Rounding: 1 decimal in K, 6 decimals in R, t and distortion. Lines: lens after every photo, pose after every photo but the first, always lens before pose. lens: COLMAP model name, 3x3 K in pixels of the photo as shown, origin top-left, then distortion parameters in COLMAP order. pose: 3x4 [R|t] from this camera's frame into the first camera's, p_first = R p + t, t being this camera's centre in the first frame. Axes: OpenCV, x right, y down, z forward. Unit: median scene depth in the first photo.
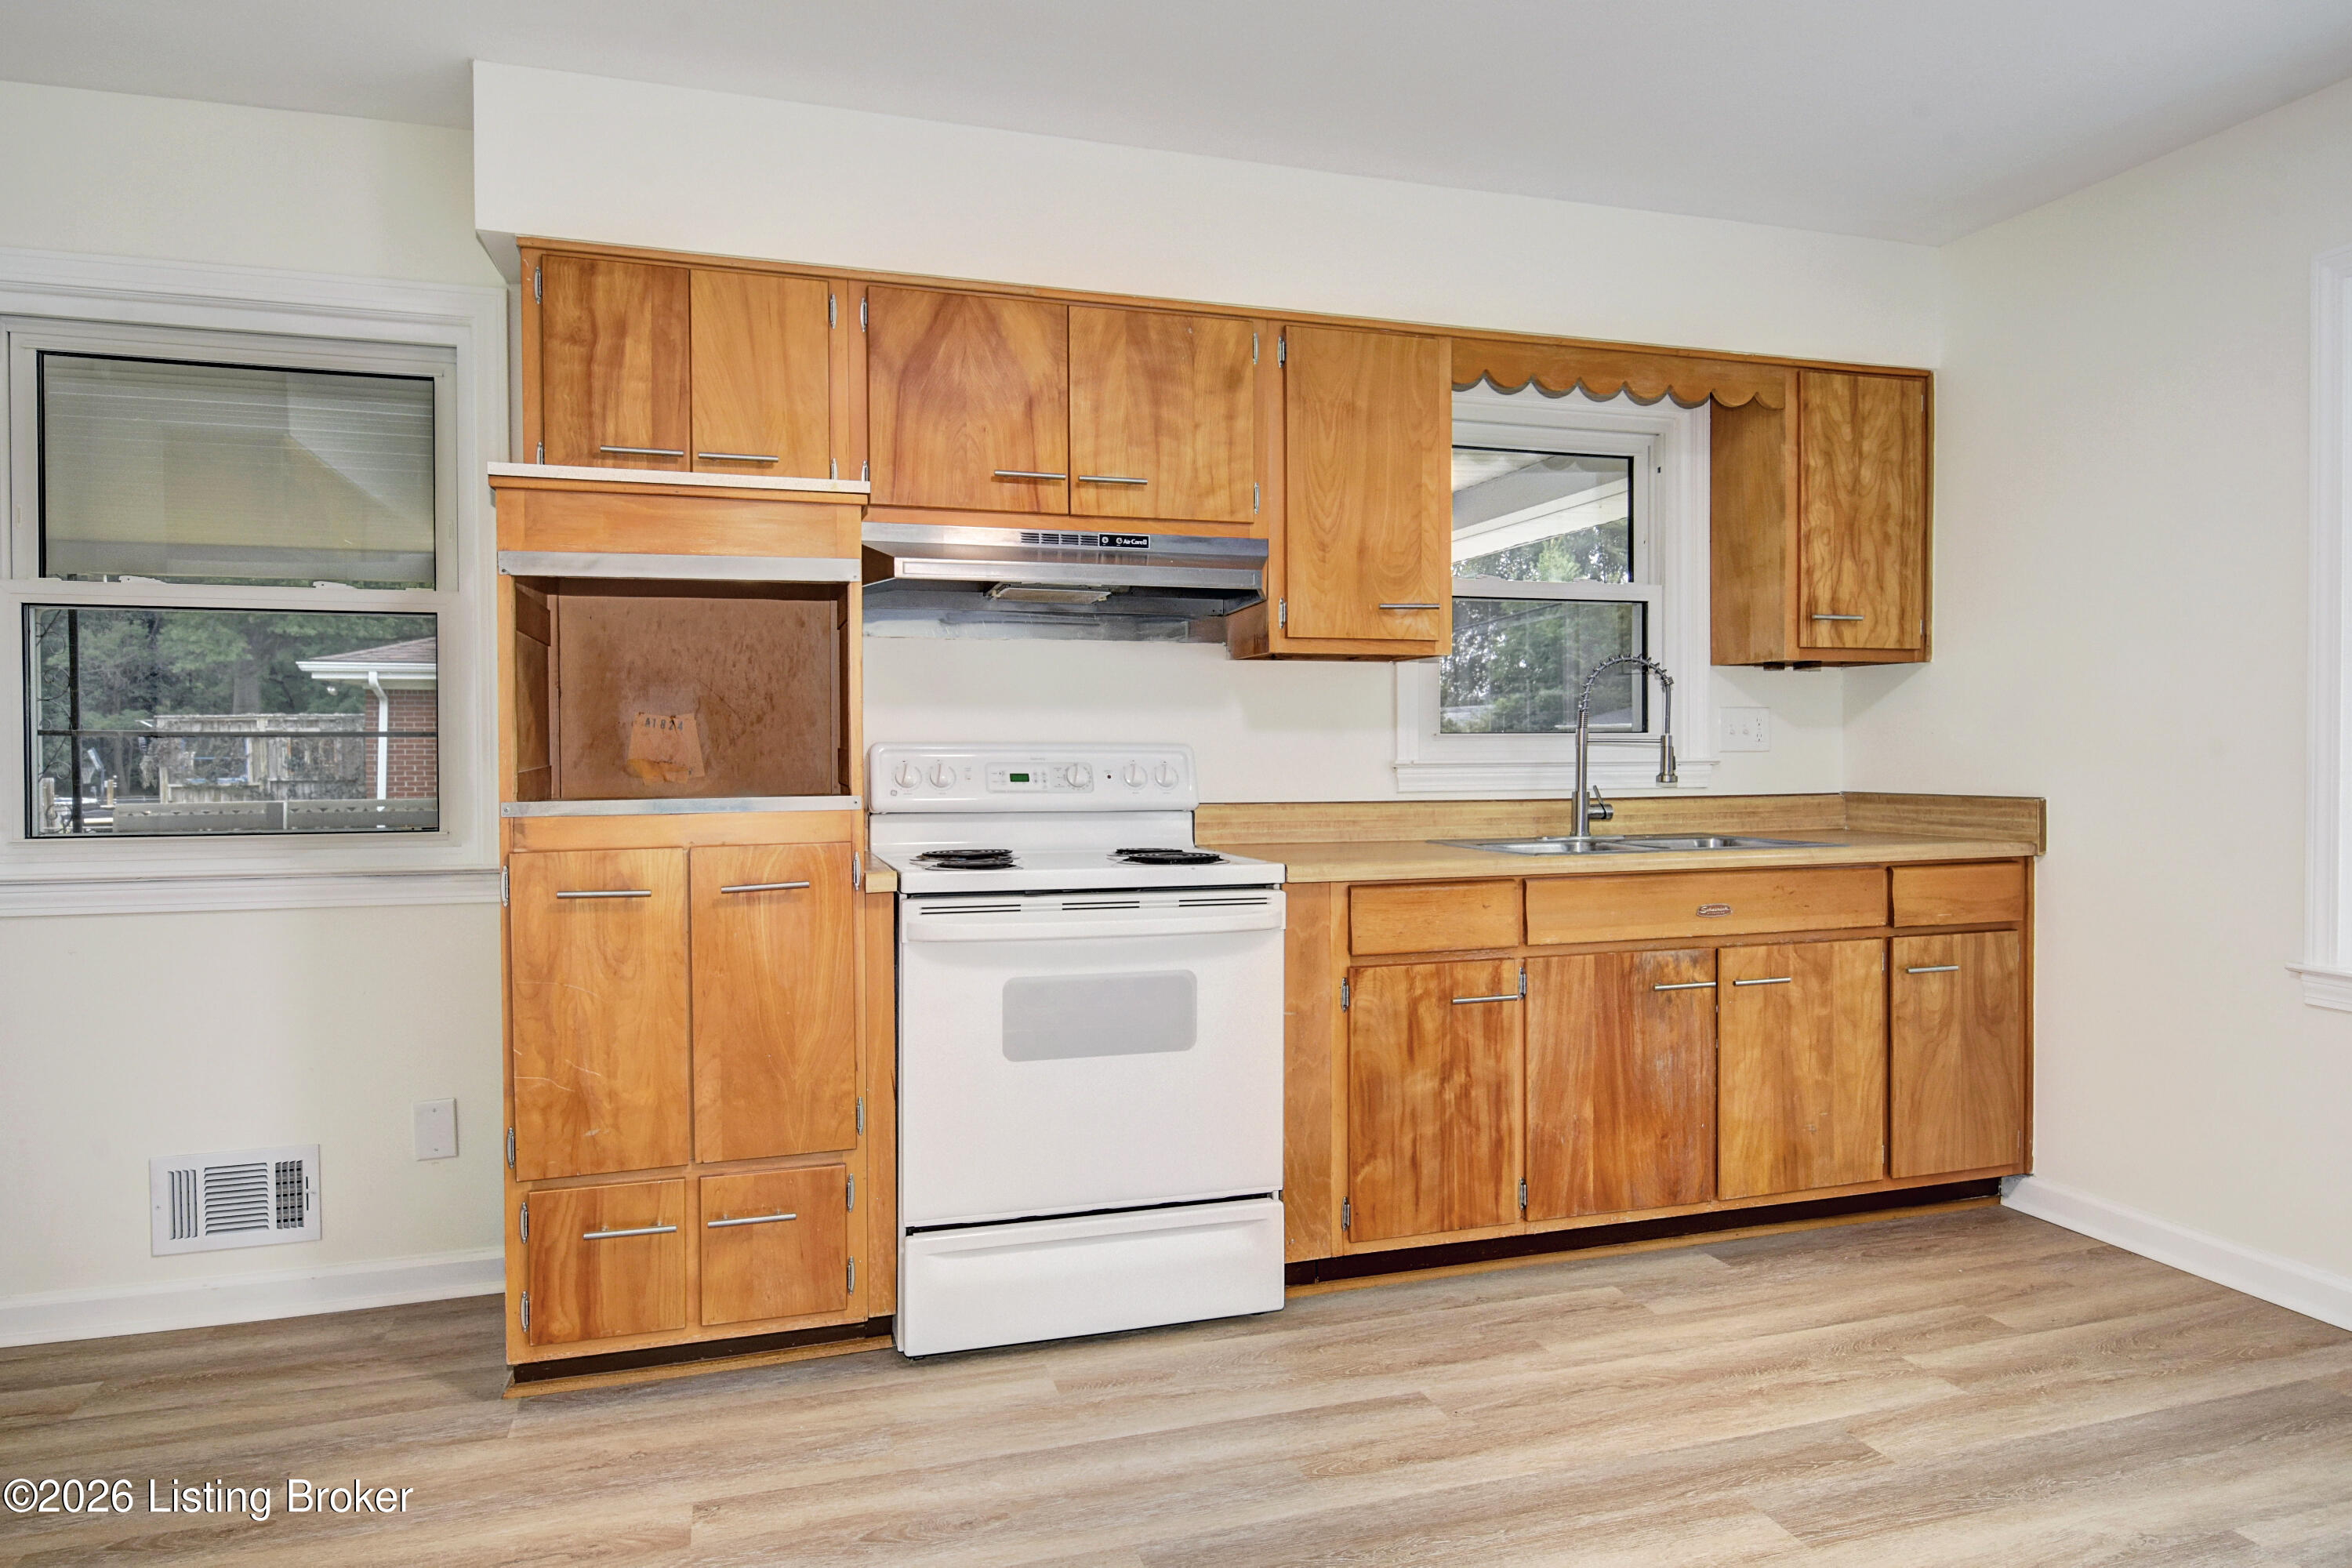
lens RADIAL K [[1400.7, 0, 1179.1], [0, 1400.7, 765.2], [0, 0, 1]] dist [0.000902, -0.001143]
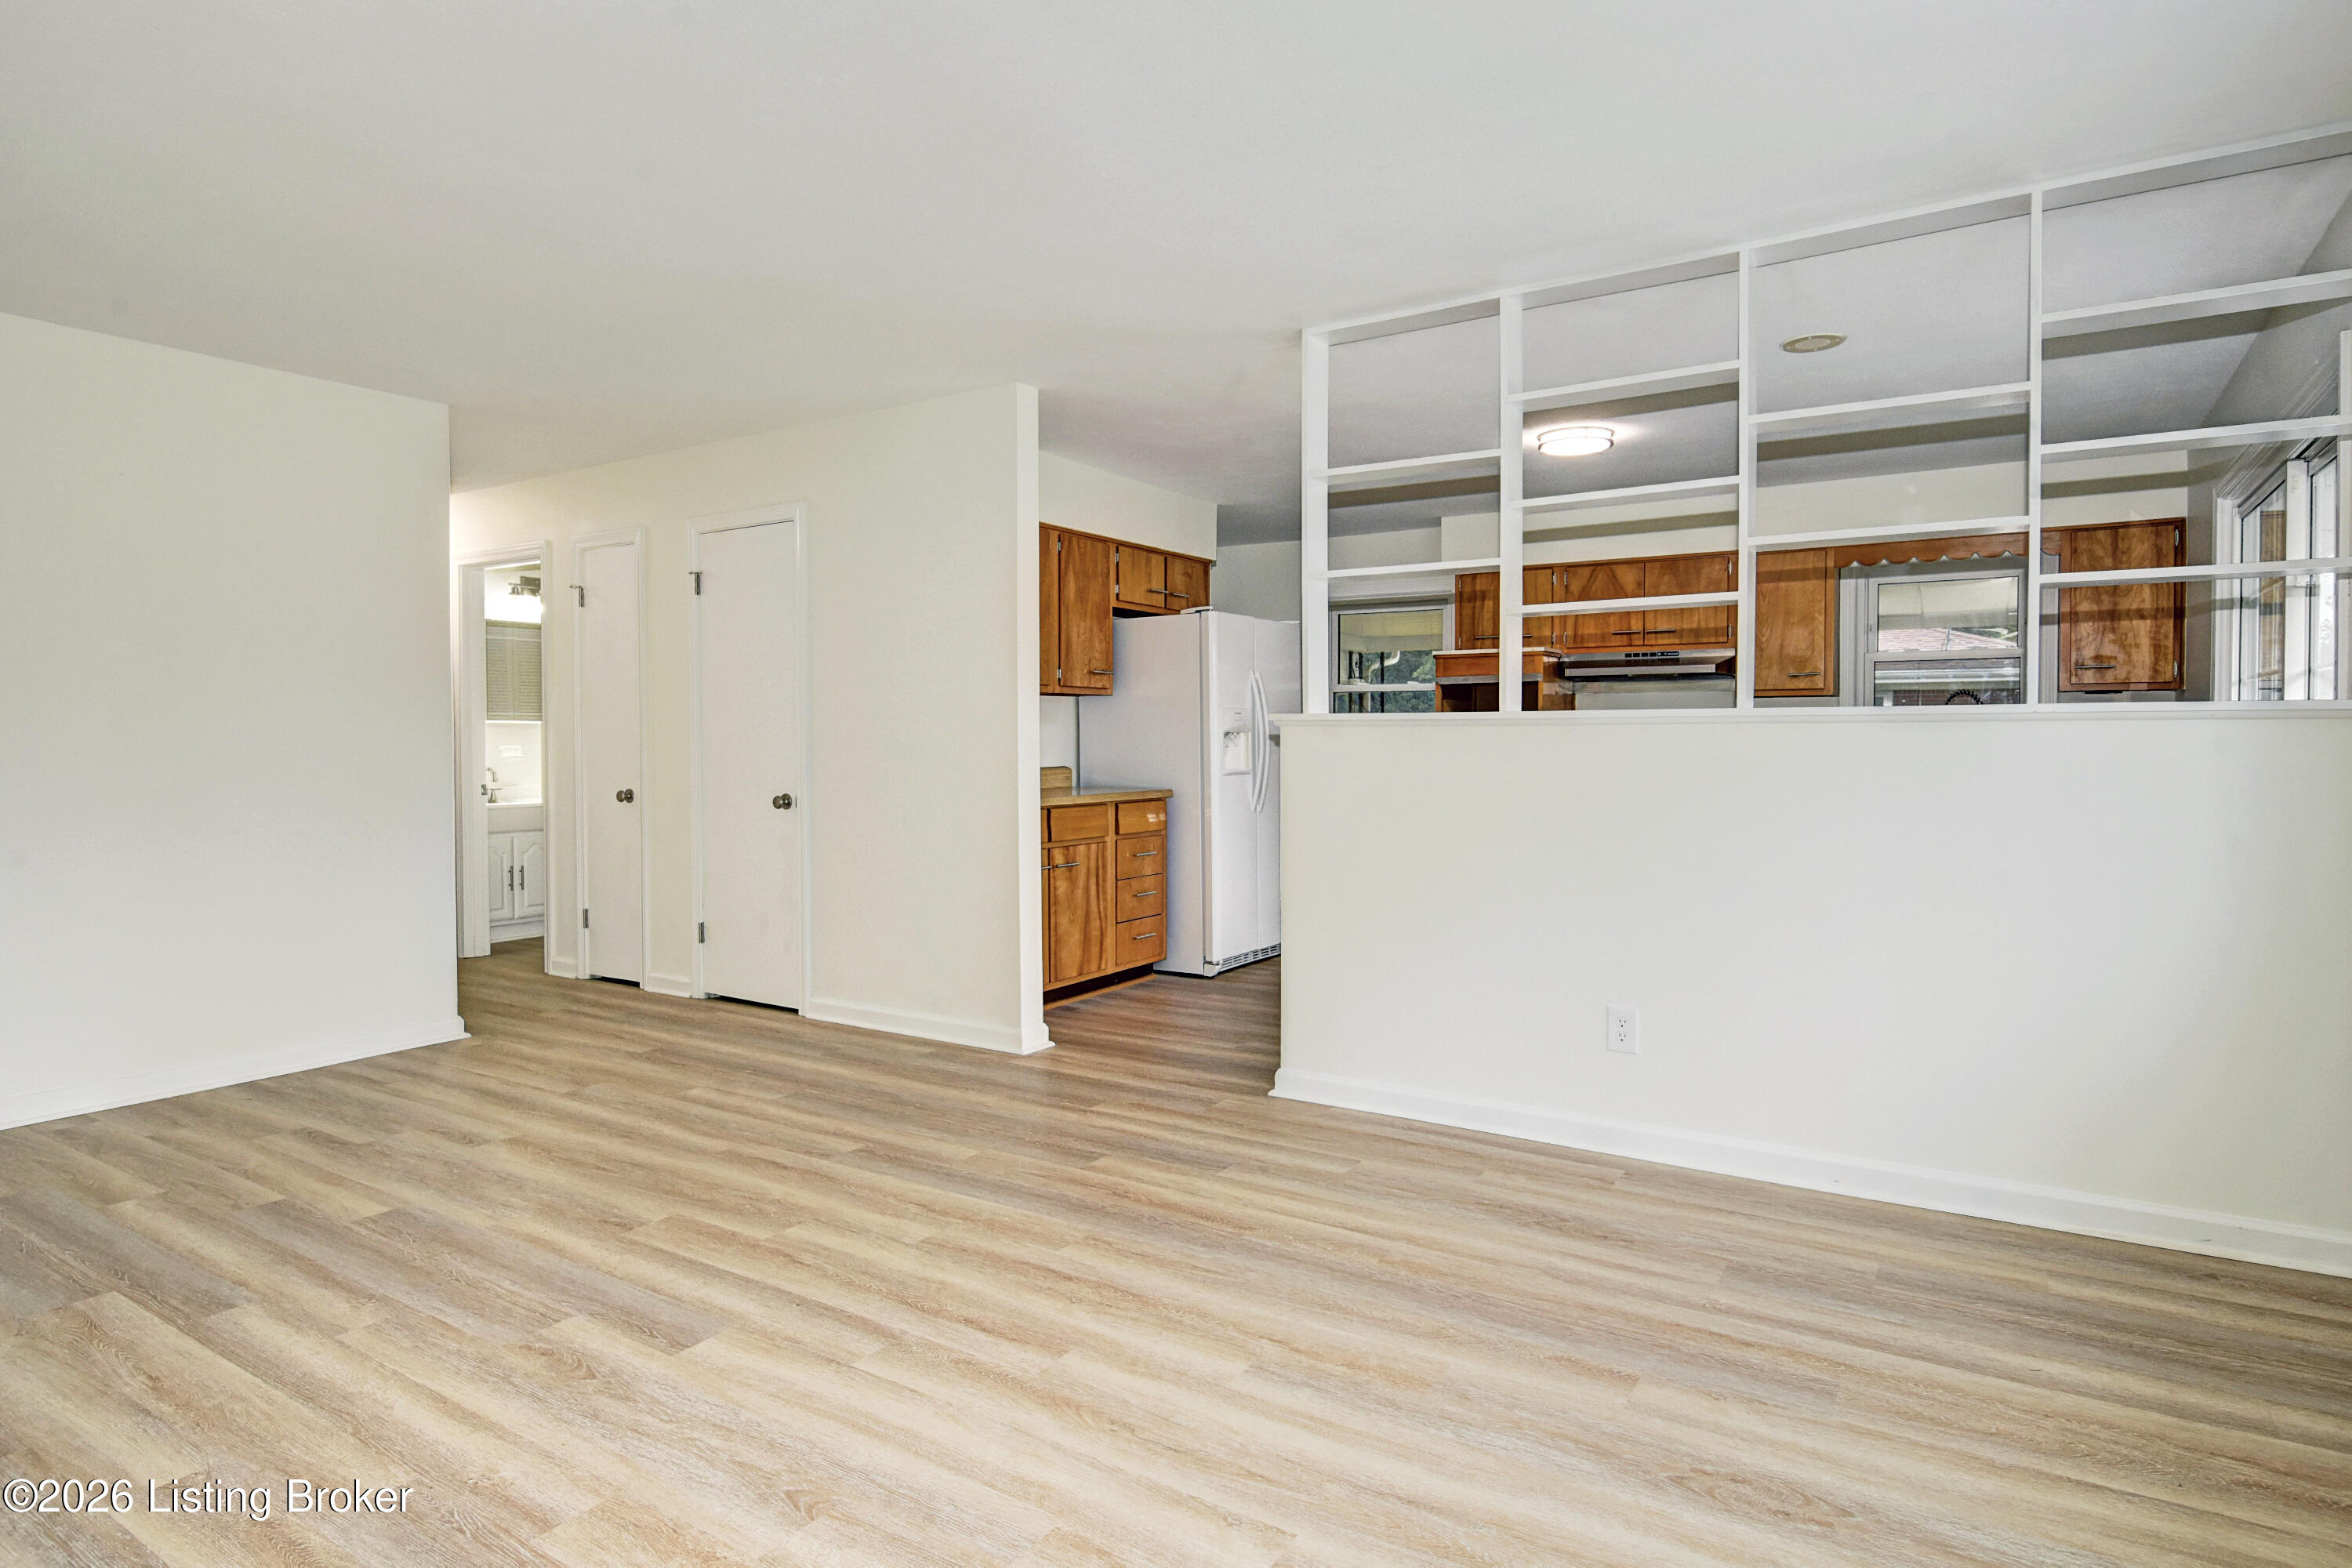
lens RADIAL K [[1273.7, 0, 1180.5], [0, 1273.7, 768.6], [0, 0, 1]] dist [0.002893, -0.000633]
pose [[0.642164, 0.023301, -0.766213, 1.185541], [-0.011489, 0.999718, 0.020773, 0.005268], [0.766481, -0.004537, 0.642250, -1.153588]]
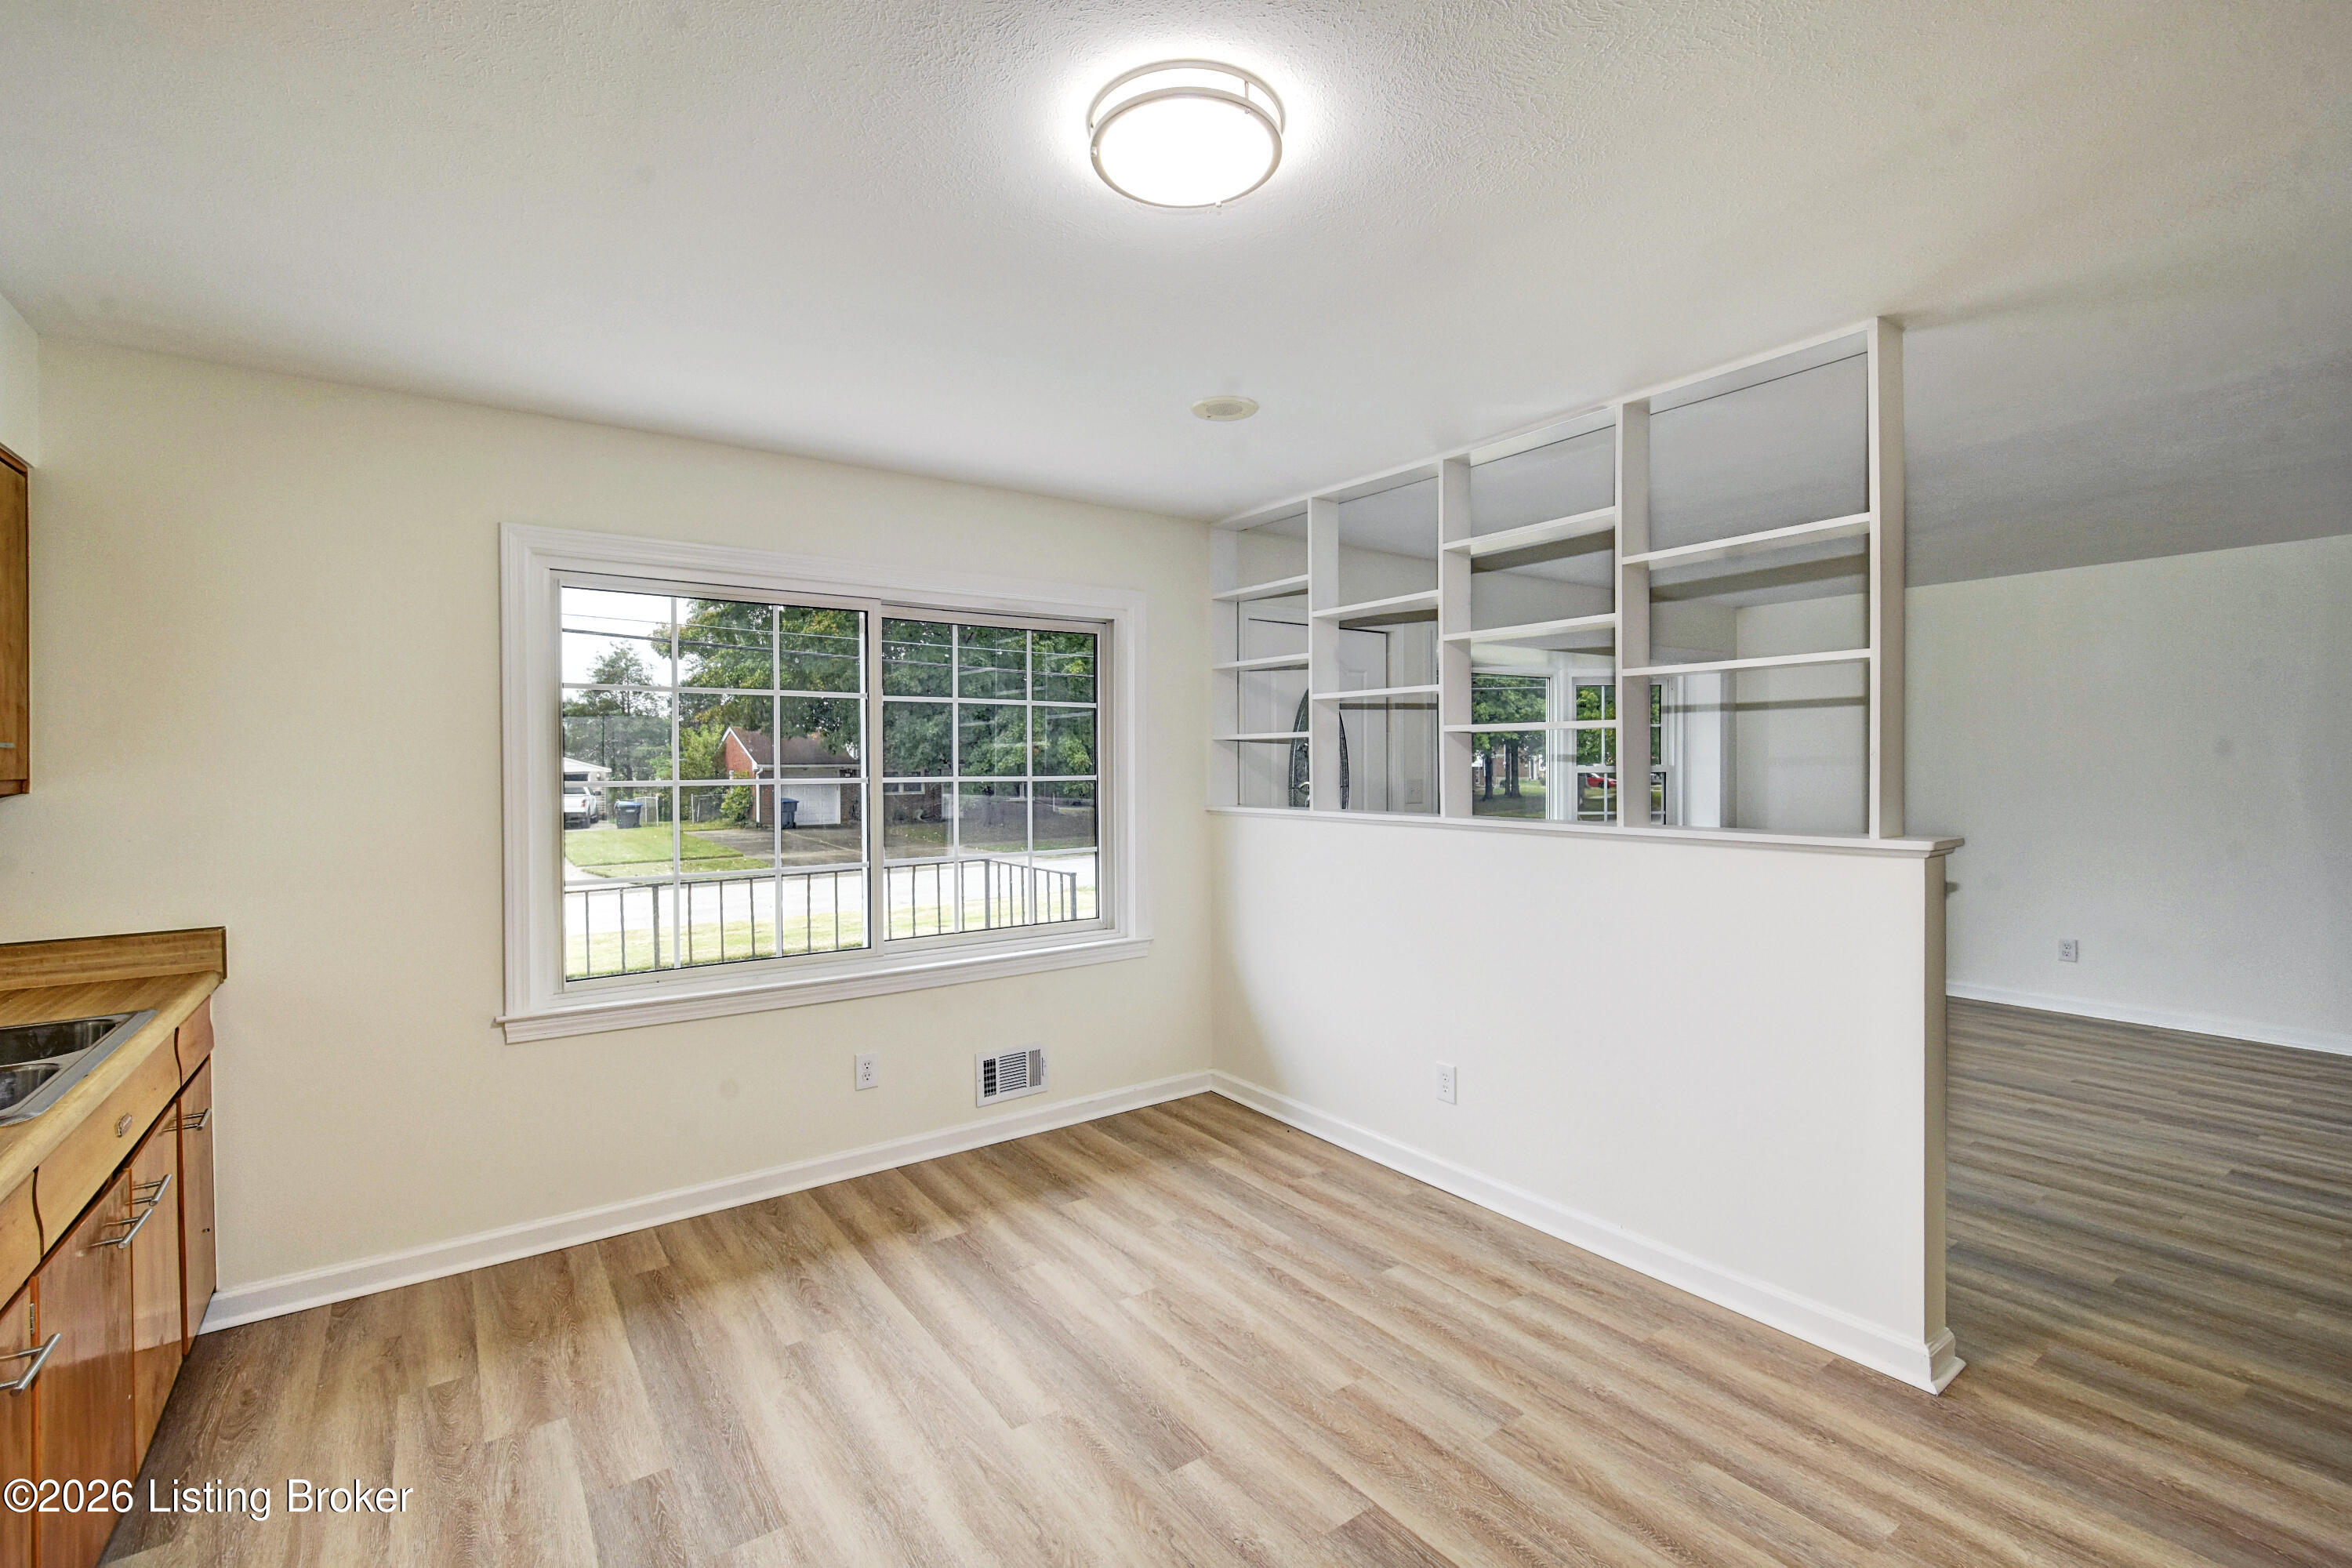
lens RADIAL K [[1033.7, 0, 1176.4], [0, 1033.7, 774.8], [0, 0, 1]] dist [0.003727, -0.002683]
pose [[-0.310271, -0.002374, 0.950645, -0.393705], [0.019953, 0.999760, 0.009009, -0.095185], [-0.950439, 0.021763, -0.310149, 0.648012]]
